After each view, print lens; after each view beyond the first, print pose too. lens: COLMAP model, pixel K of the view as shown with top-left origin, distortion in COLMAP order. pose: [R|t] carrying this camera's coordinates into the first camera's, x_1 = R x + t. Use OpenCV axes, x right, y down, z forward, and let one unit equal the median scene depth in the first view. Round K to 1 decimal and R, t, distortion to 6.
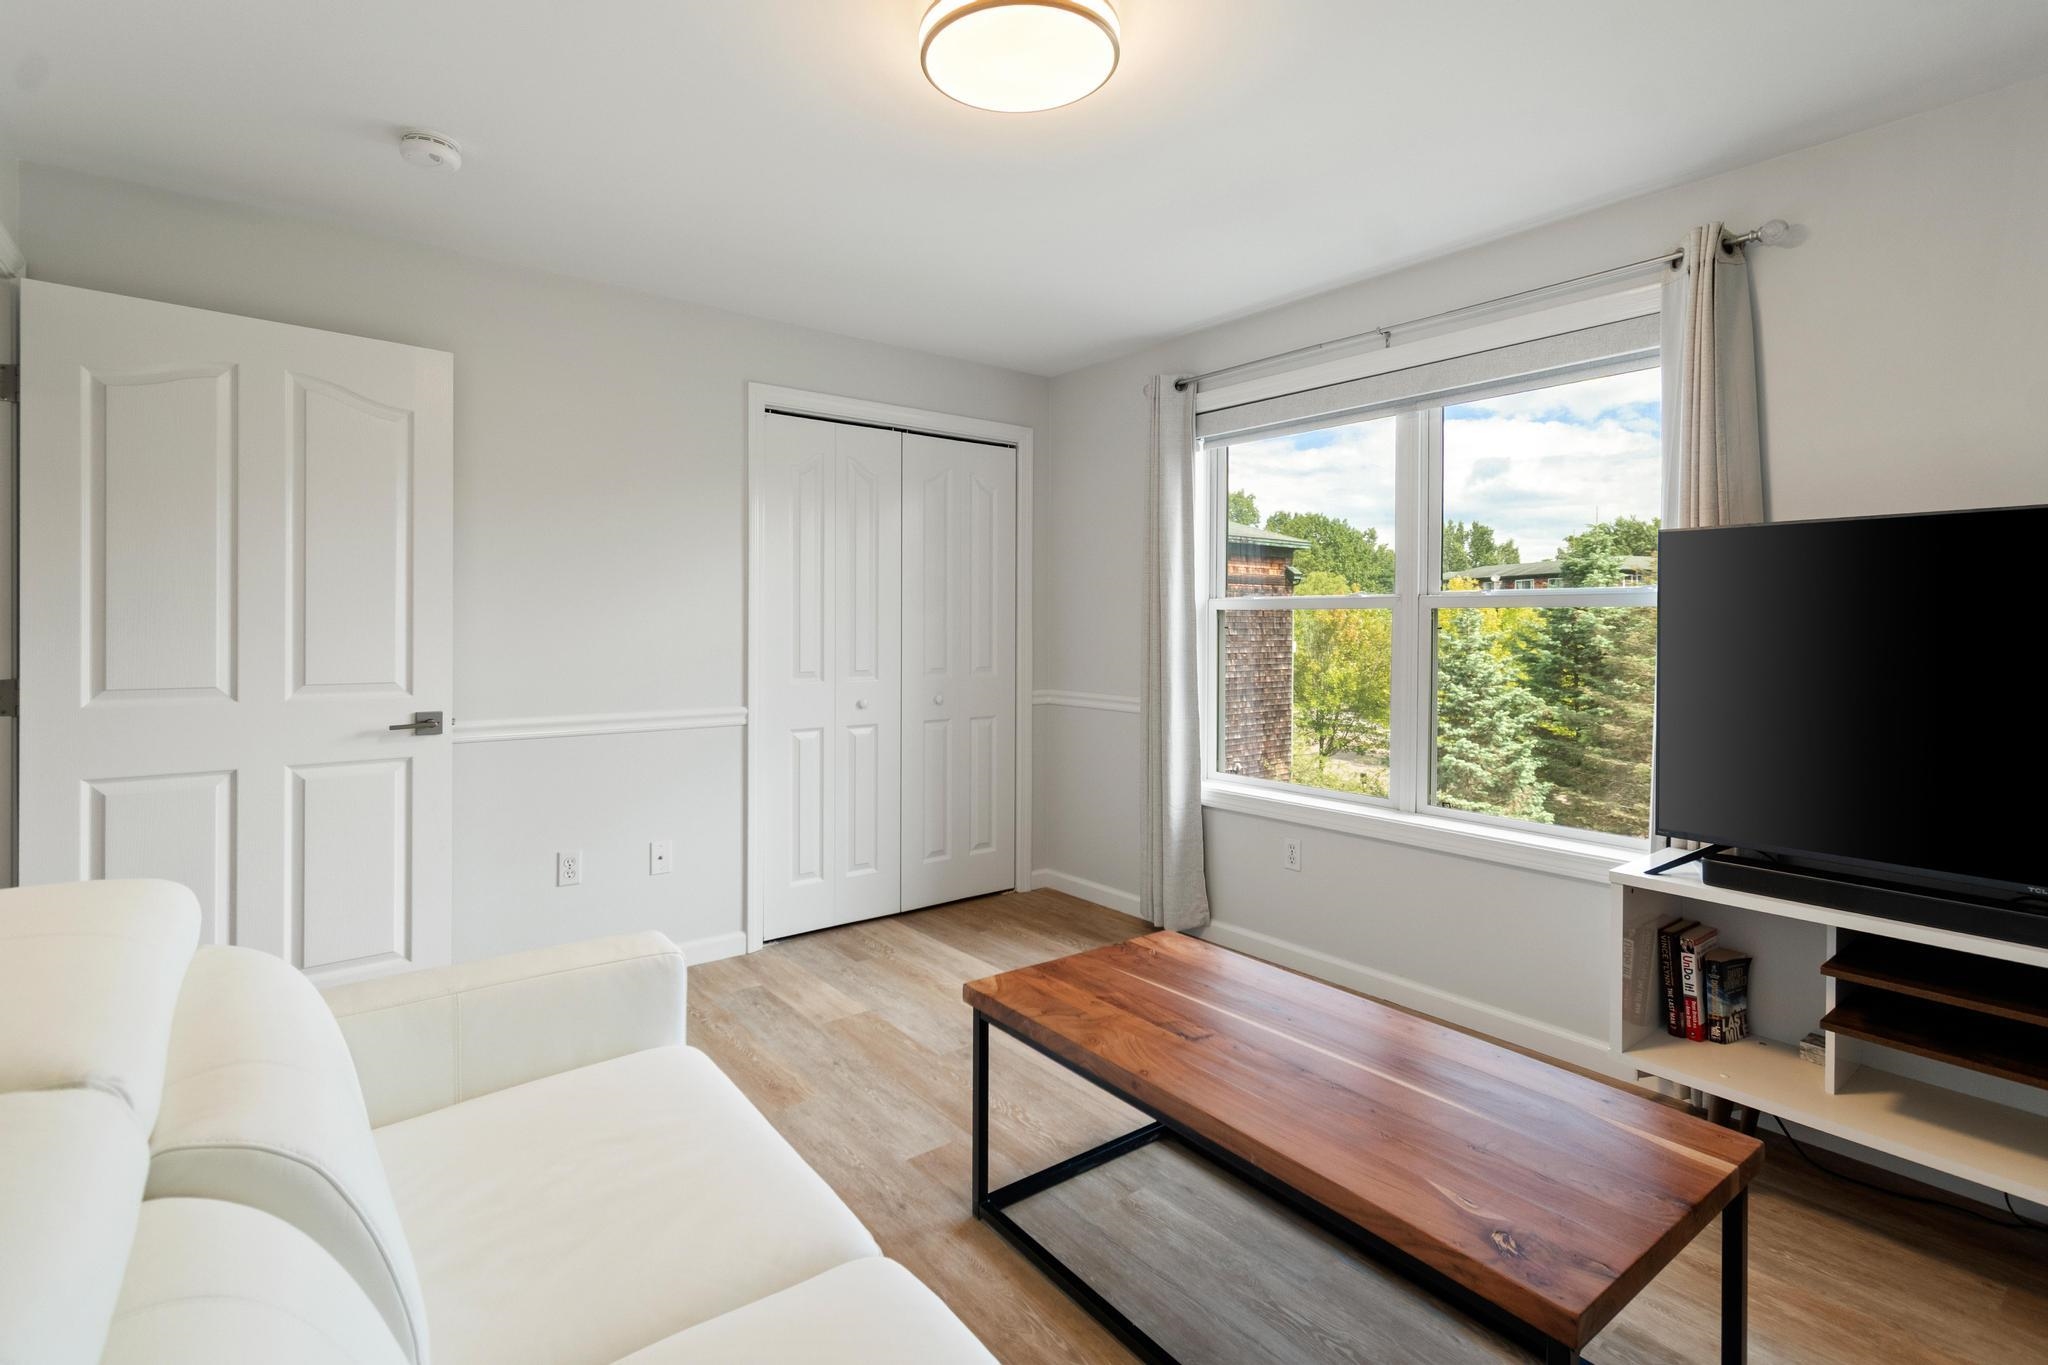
lens RADIAL K [[968.1, 0, 1035.5], [0, 968.1, 635.4], [0, 0, 1]] dist [-0.000194, 0.000961]
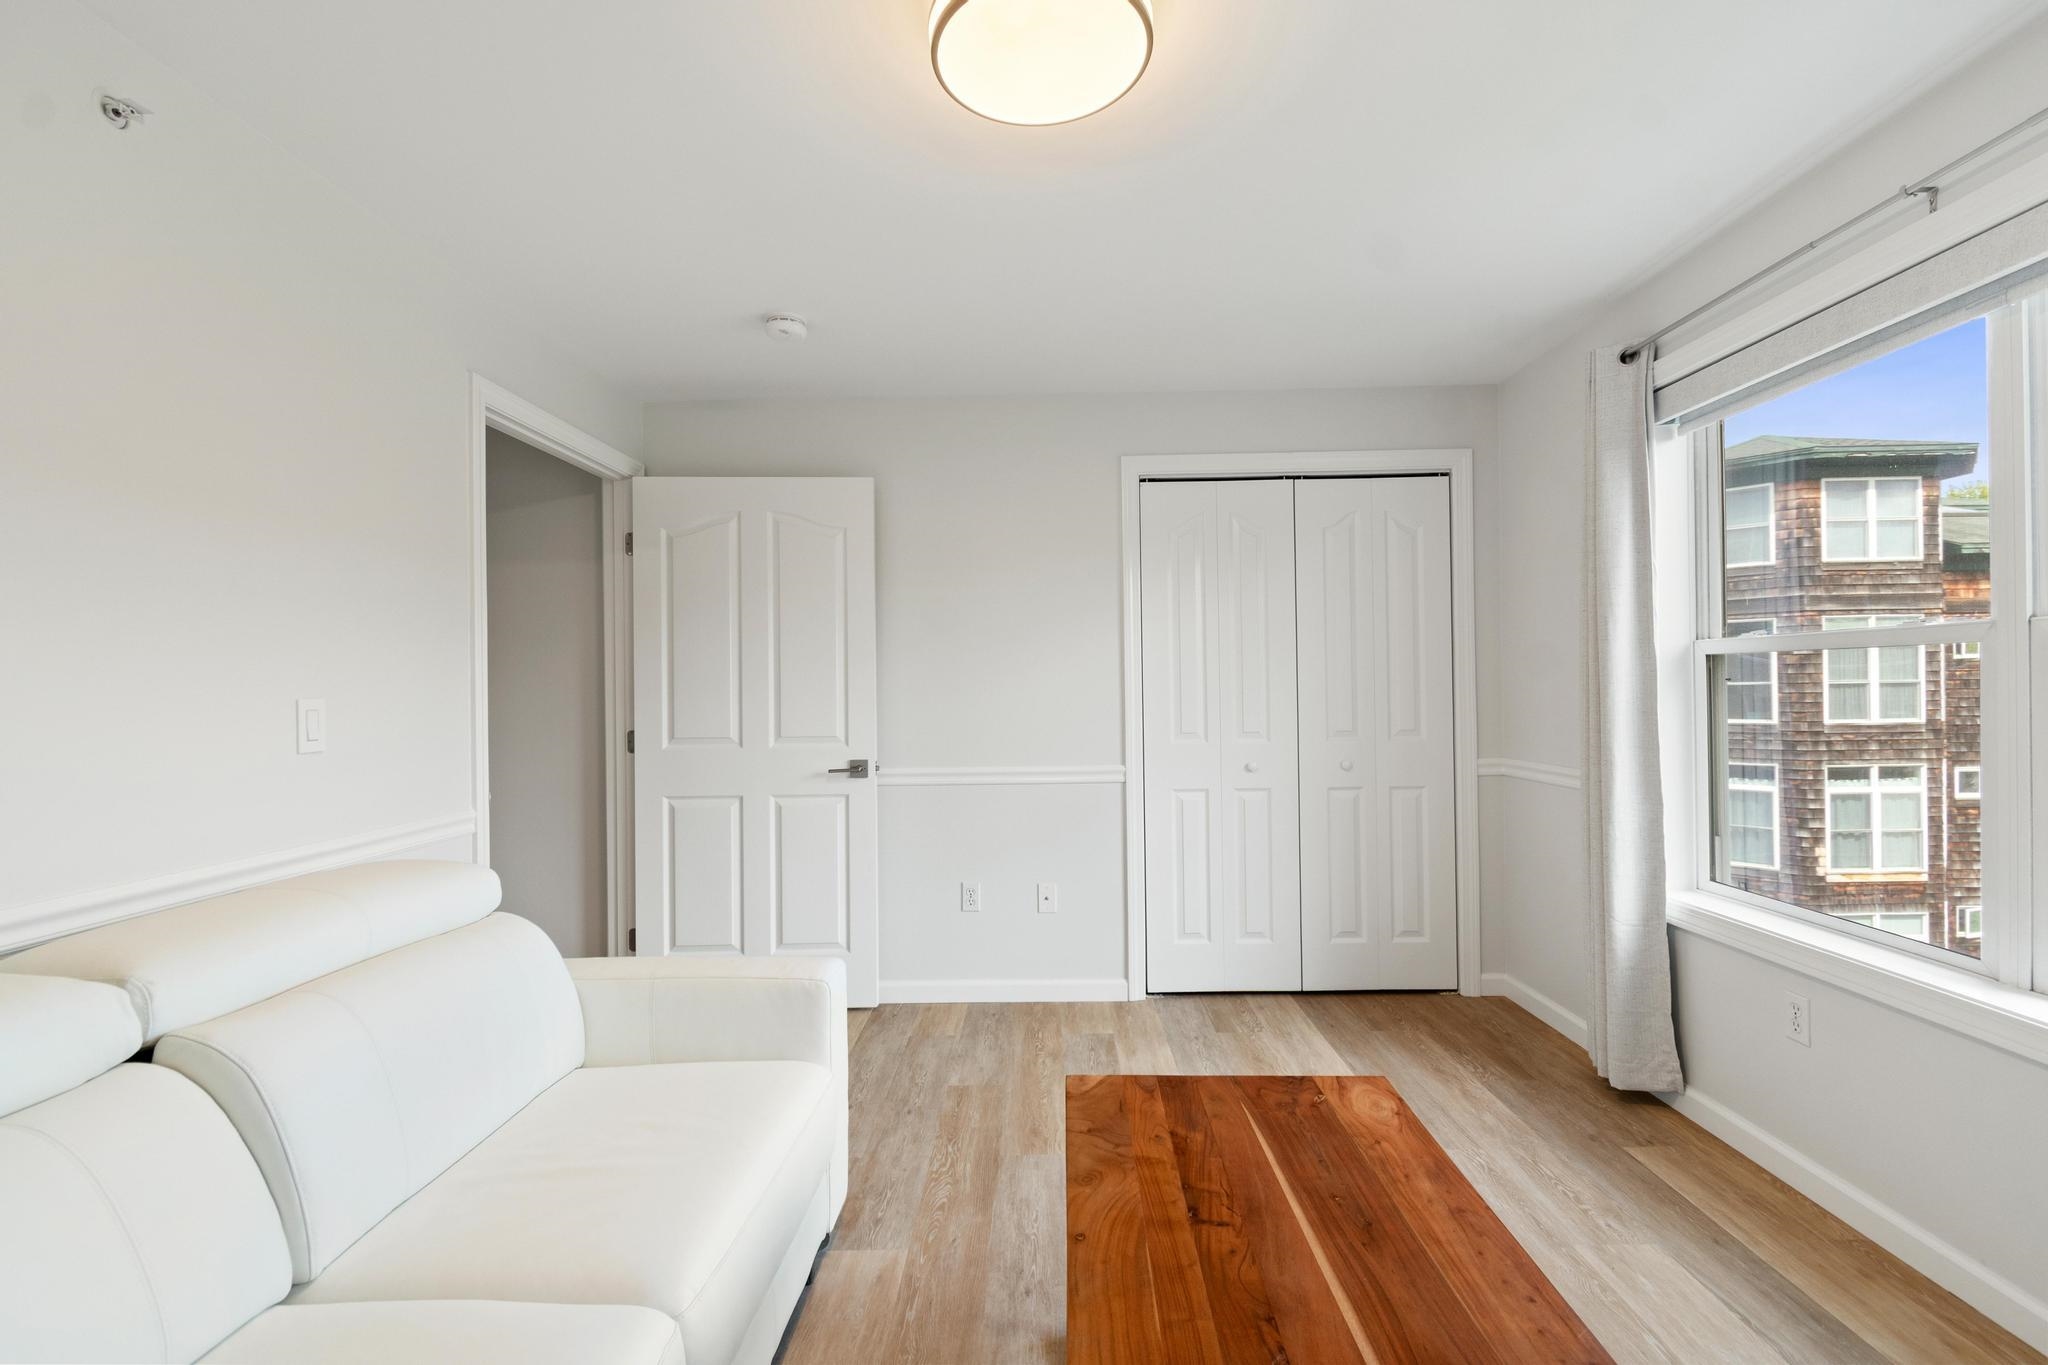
lens RADIAL K [[910.9, 0, 1024.9], [0, 910.9, 690.2], [0, 0, 1]] dist [0.002162, 0.000164]
pose [[0.767927, -0.014904, -0.640363, 0.252374], [0.011113, 0.999889, -0.009945, 0.000991], [0.640440, 0.000521, 0.768008, 0.171052]]
